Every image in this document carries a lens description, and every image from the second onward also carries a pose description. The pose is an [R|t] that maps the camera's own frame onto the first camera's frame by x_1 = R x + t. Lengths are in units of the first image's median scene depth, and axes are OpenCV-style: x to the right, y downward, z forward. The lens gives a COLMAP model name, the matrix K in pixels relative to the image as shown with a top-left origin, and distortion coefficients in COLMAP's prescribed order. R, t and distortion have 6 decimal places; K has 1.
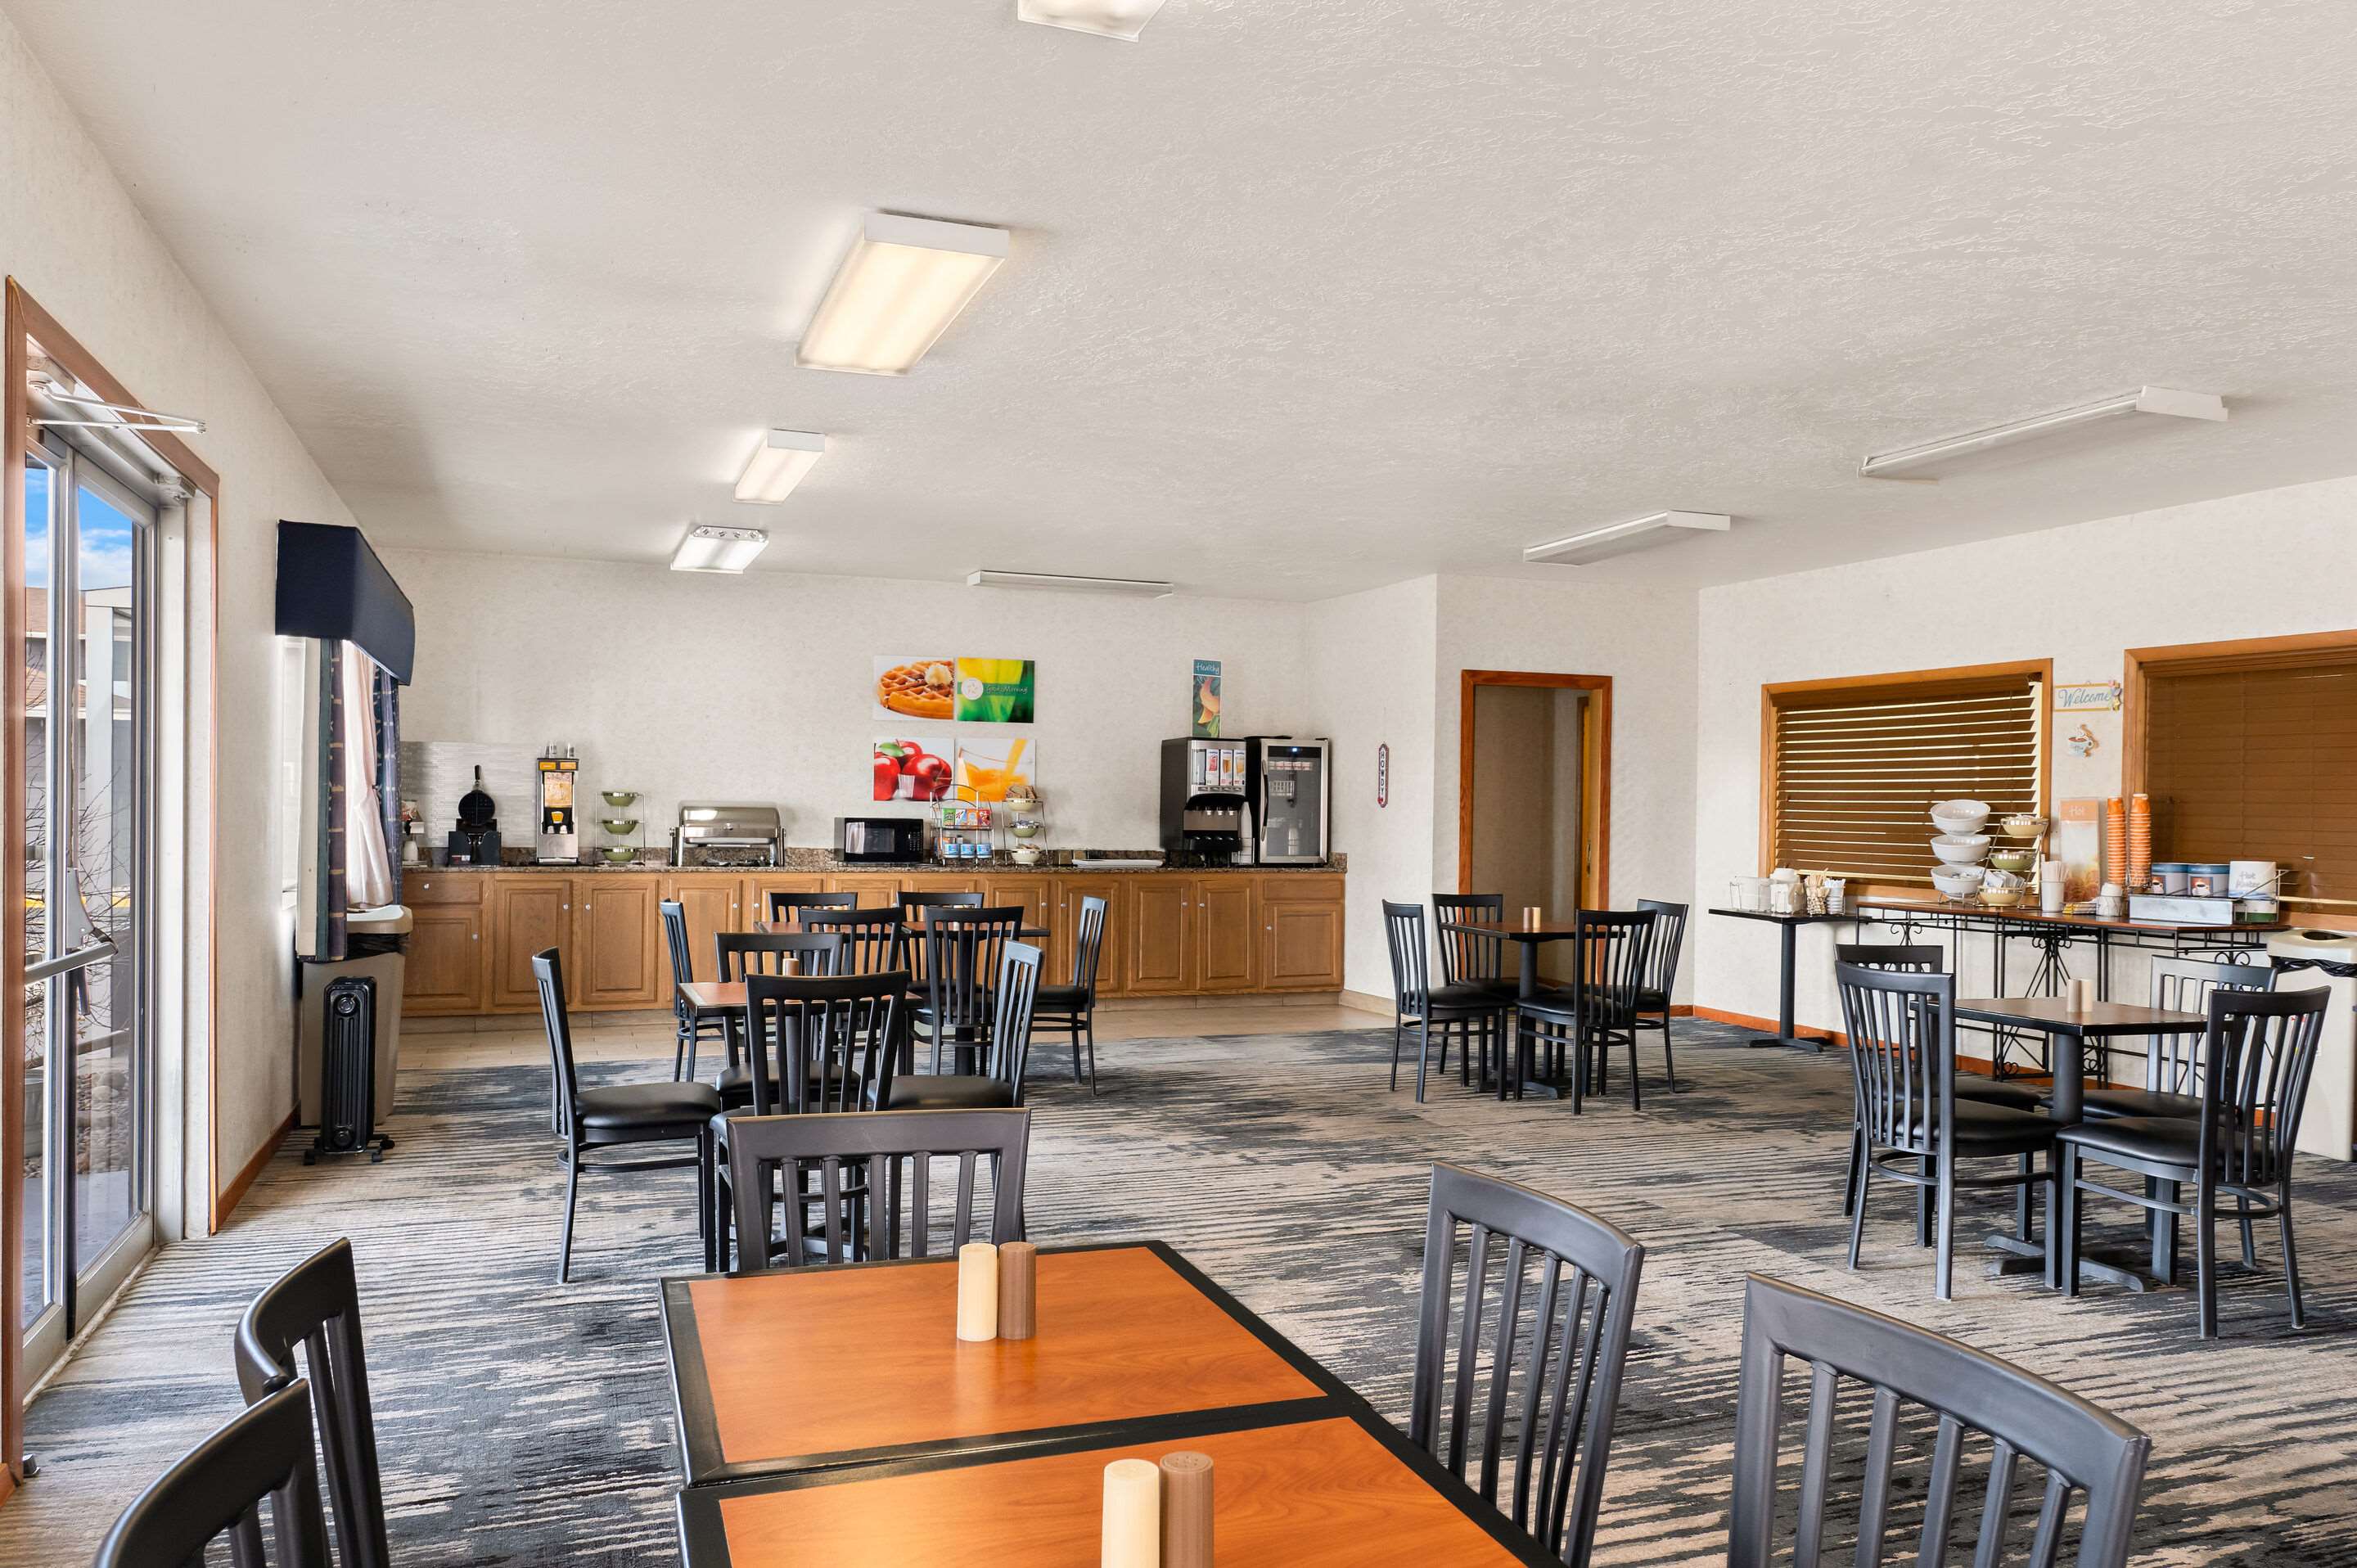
lens RADIAL K [[1659.4, 0, 1178.9], [0, 1659.4, 808.5], [0, 0, 1]] dist [-0.020737, 0.002036]
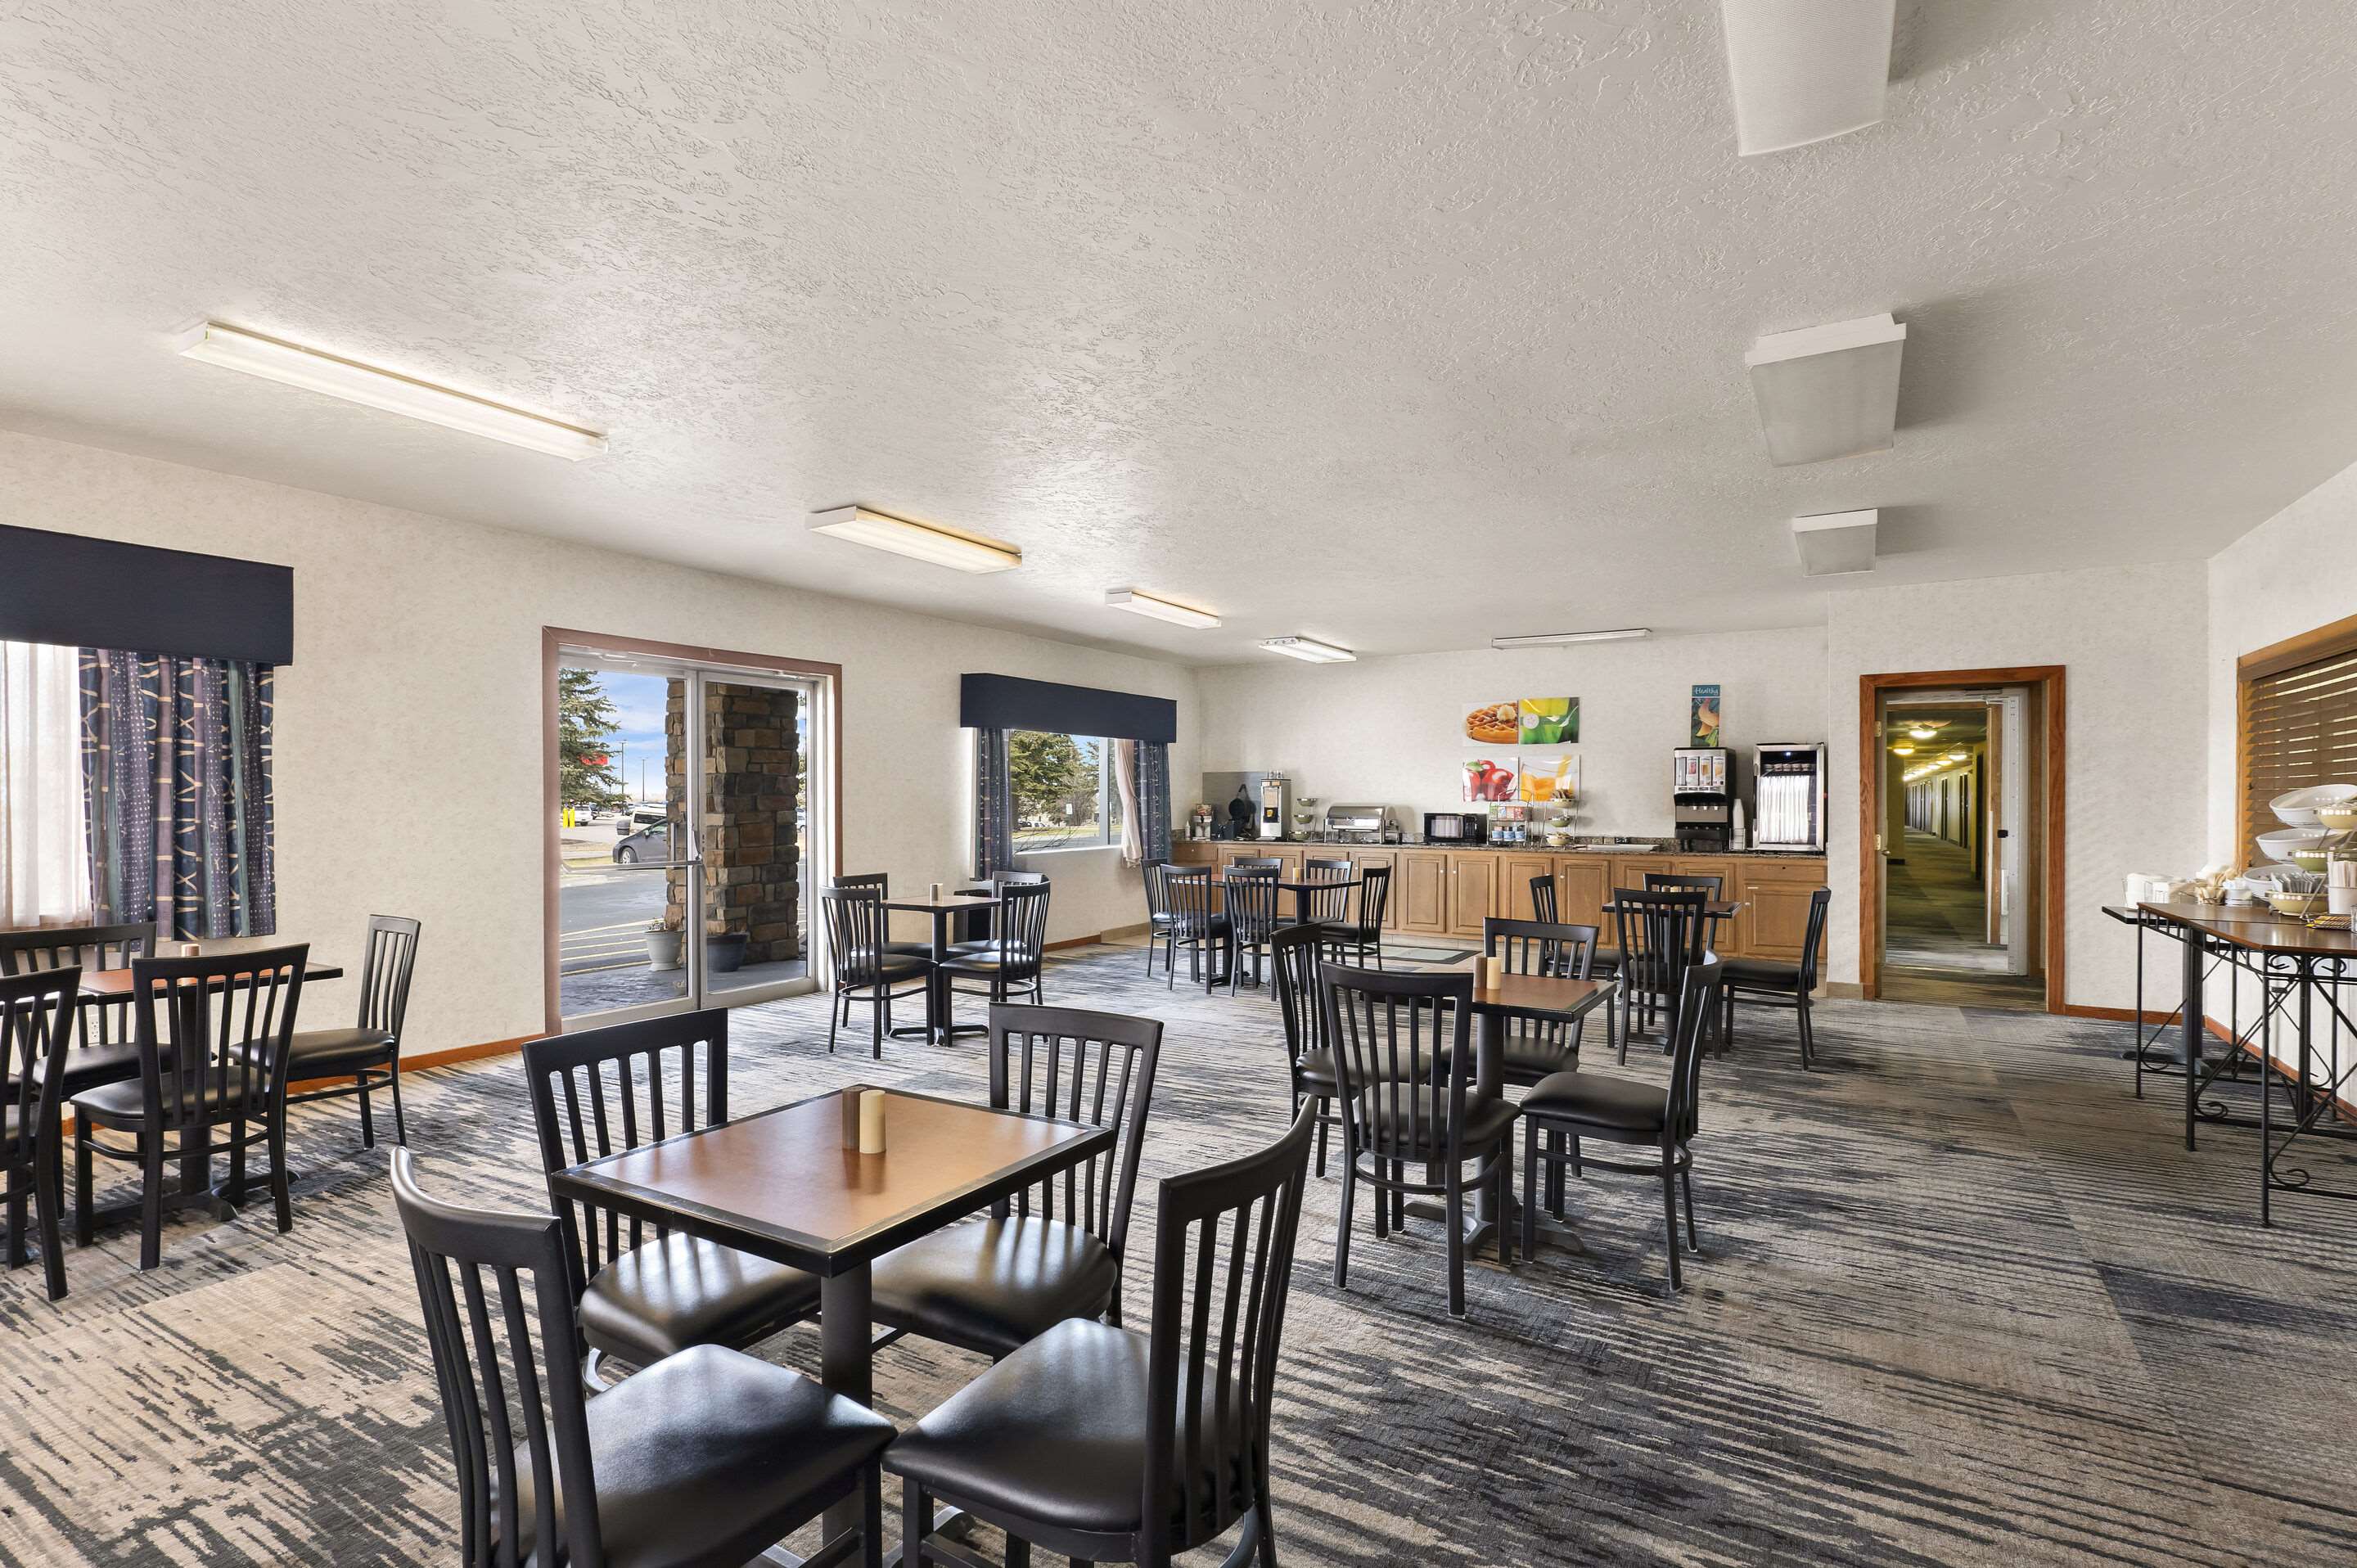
lens RADIAL K [[1100.7, 0, 1185.8], [0, 1100.7, 787.4], [0, 0, 1]] dist [0.002366, 0.000537]
pose [[0.614613, -0.019876, -0.788579, 0.433032], [0.004913, 0.999760, -0.021369, 0.002686], [0.788814, 0.009260, 0.614562, 0.196516]]
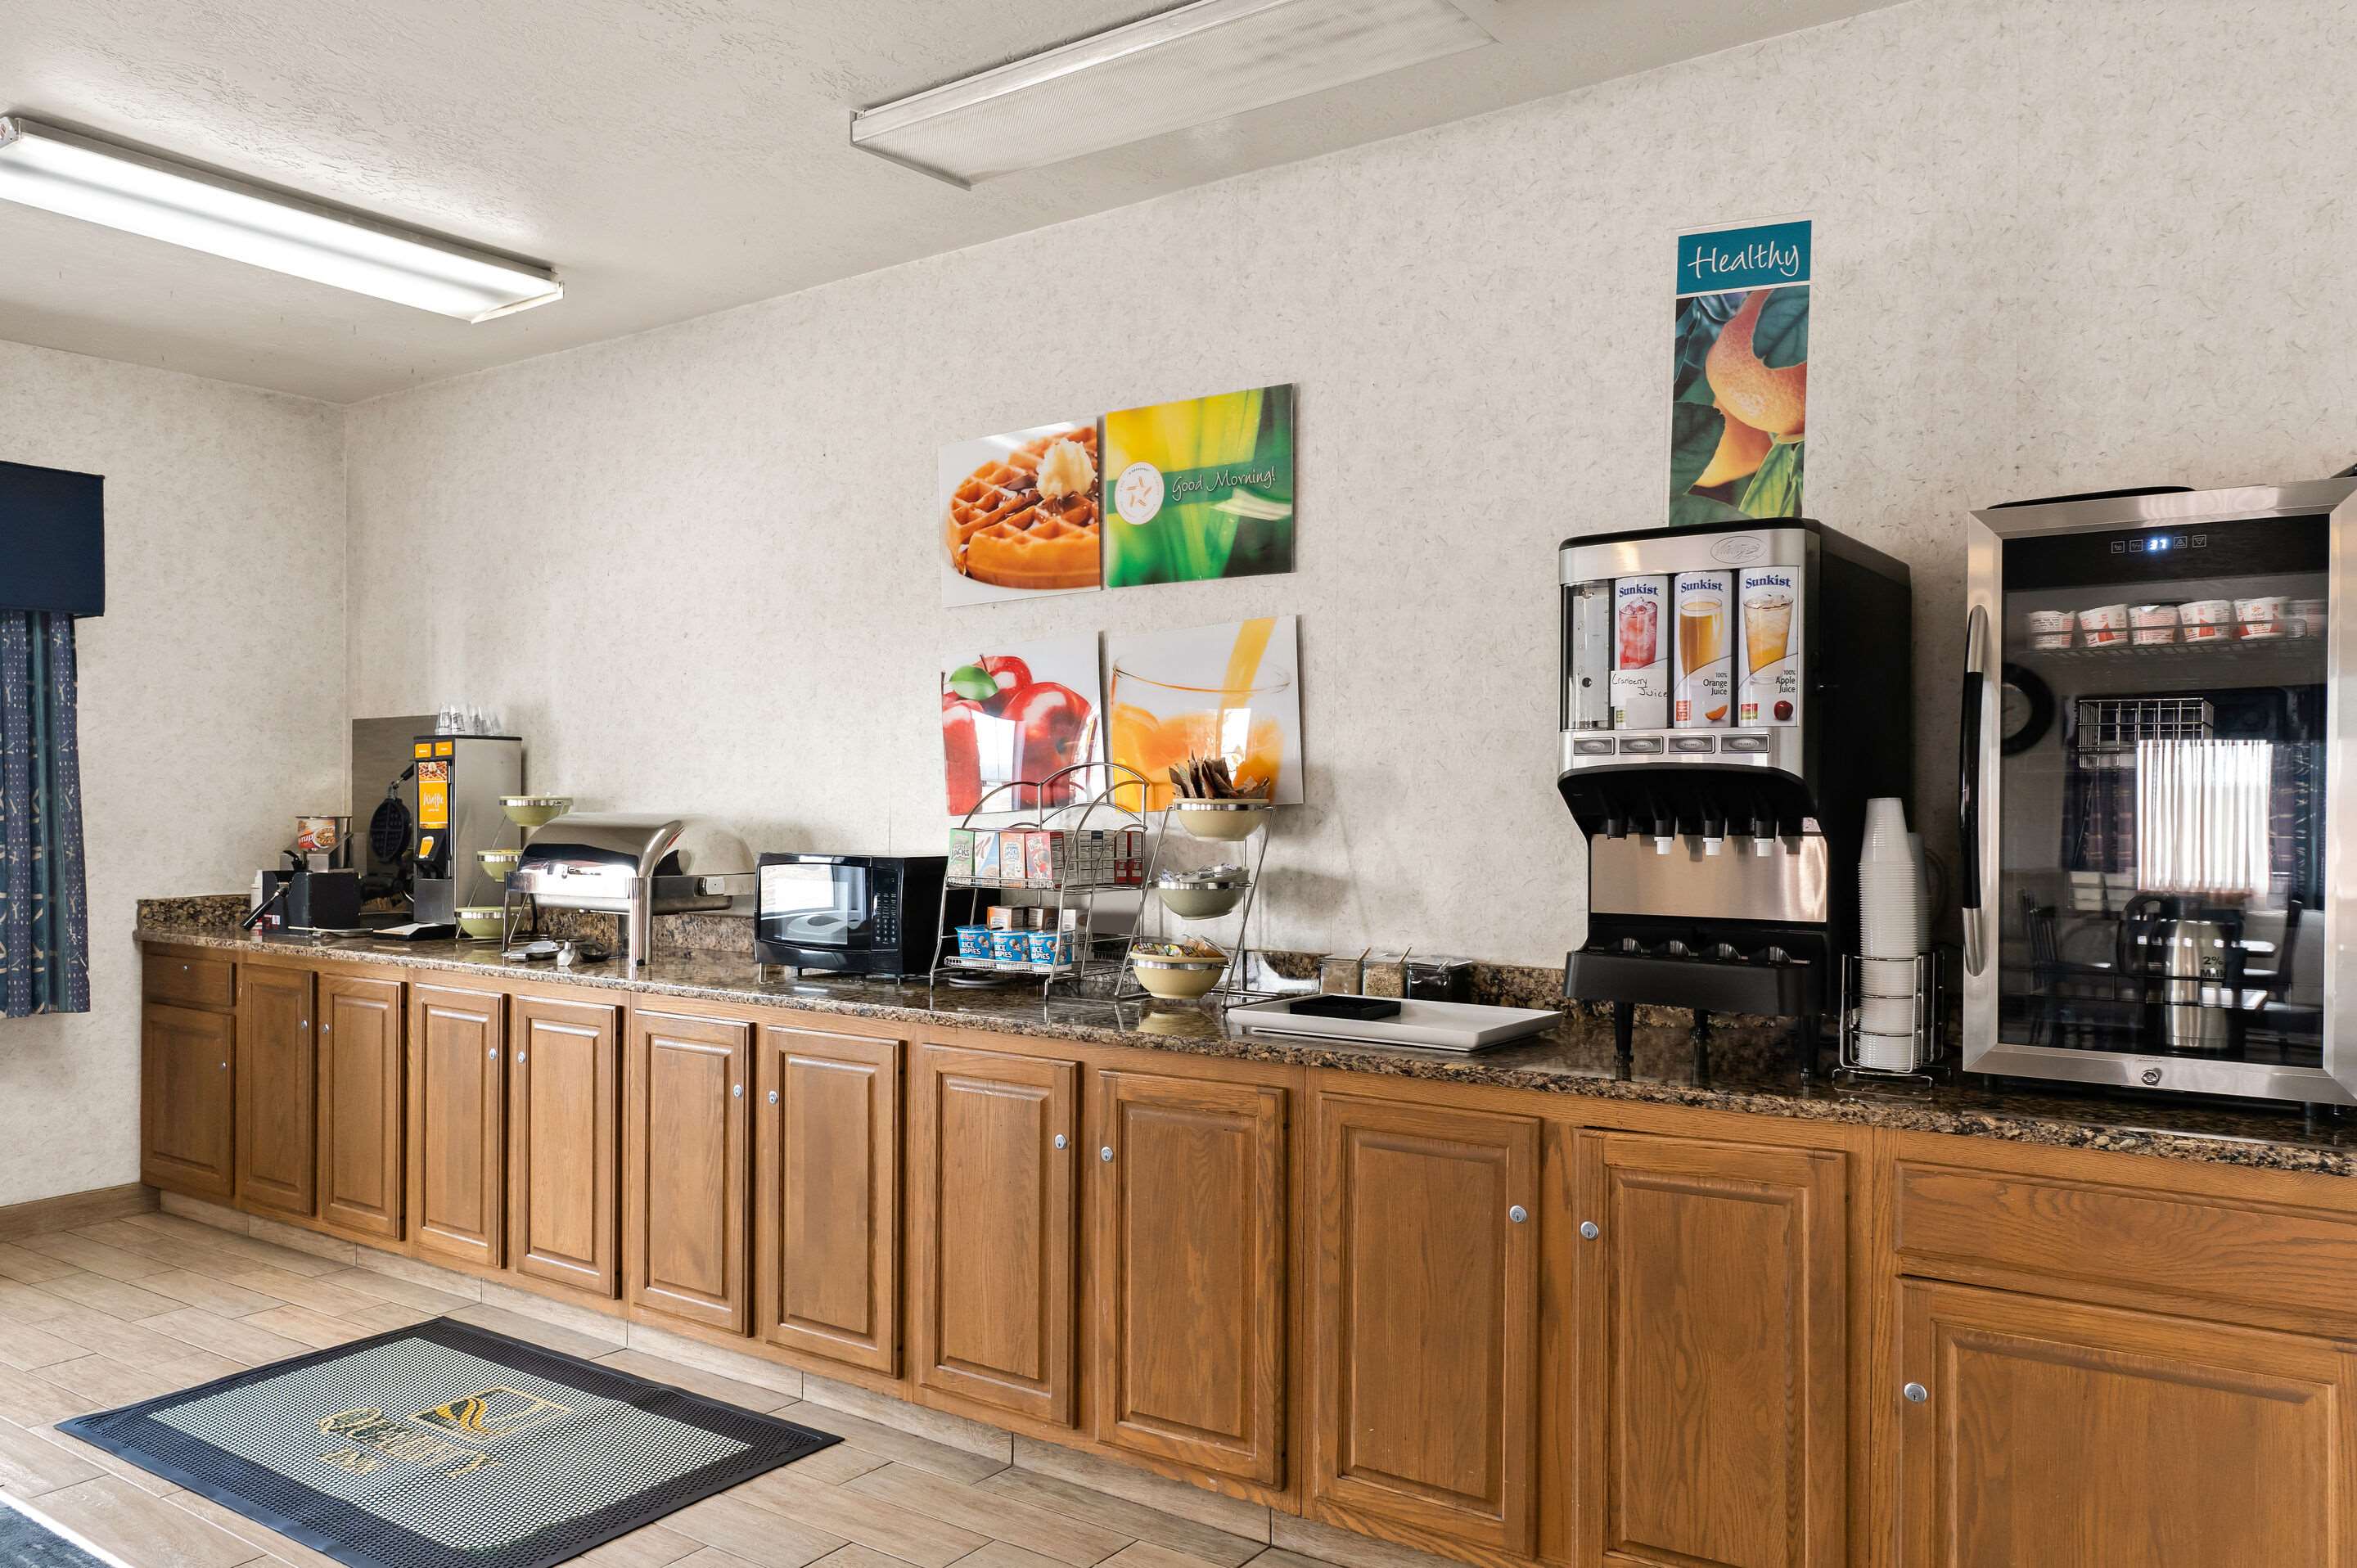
lens RADIAL K [[1659.4, 0, 1164.6], [0, 1659.4, 796.0], [0, 0, 1]] dist [-0.020737, 0.002036]
pose [[0.555764, -0.015805, -0.831190, 0.176134], [0.004353, 0.999861, -0.016102, -0.001161], [0.831329, 0.005330, 0.555755, 0.809729]]
